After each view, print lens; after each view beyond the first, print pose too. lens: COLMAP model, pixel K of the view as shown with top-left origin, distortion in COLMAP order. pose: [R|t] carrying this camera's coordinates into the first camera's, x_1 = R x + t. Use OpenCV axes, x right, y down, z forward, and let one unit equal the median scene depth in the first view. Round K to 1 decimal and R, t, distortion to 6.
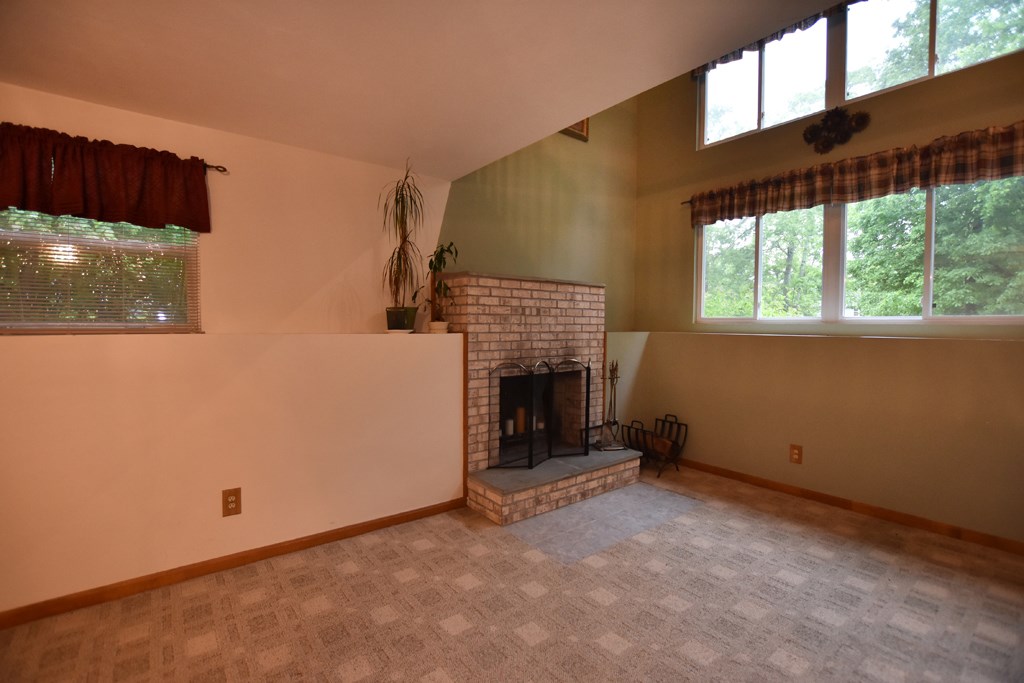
lens RADIAL K [[451.7, 0, 512.0], [0, 451.7, 341.5], [0, 0, 1]] dist [-0.022944, 0.000452]
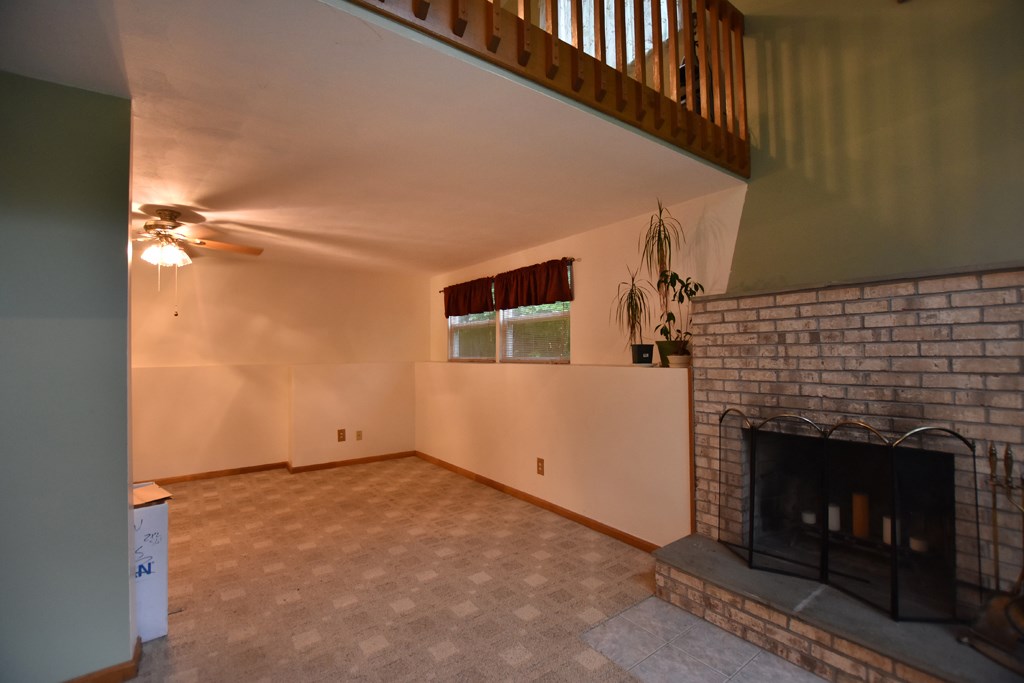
lens RADIAL K [[451.7, 0, 512.0], [0, 451.7, 341.5], [0, 0, 1]] dist [-0.022944, 0.000452]
pose [[-0.017503, -0.030871, -0.999370, 0.744395], [-0.023789, 0.999253, -0.030451, -0.034321], [0.999564, 0.023241, -0.018224, 0.643319]]
